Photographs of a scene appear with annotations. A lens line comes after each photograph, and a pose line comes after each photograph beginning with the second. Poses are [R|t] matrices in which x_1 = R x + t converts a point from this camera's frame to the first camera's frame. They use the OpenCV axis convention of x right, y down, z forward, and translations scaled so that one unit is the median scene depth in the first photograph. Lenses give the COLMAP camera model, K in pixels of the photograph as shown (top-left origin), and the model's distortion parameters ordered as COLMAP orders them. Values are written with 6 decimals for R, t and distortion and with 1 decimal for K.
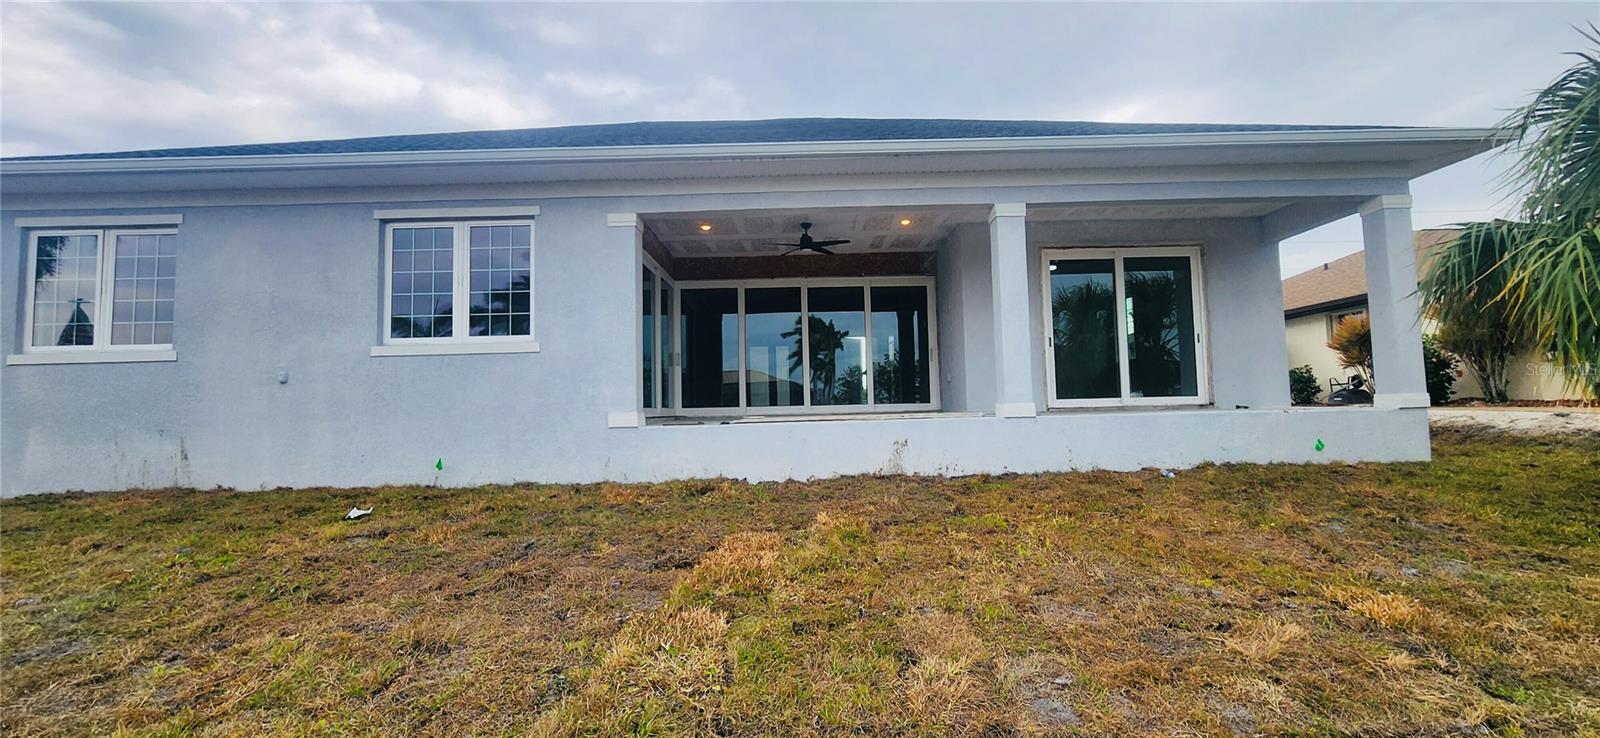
lens RADIAL K [[649.4, 0, 800.0], [0, 649.4, 369.0], [0, 0, 1]] dist [0.009167, 0.000216]
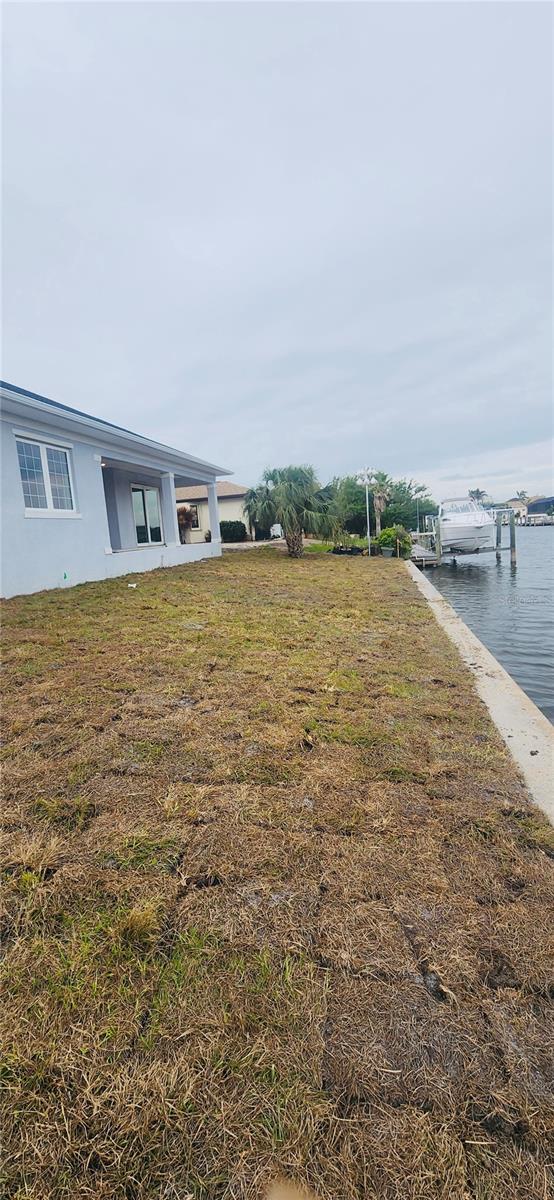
lens RADIAL K [[487.1, 0, 277.0], [0, 487.1, 600.0], [0, 0, 1]] dist [0.009167, 0.000216]
pose [[0.215482, -0.123999, 0.968603, -1.746062], [-0.004846, 0.991757, 0.128041, 0.024317], [-0.976496, -0.032284, 0.213105, 0.074702]]
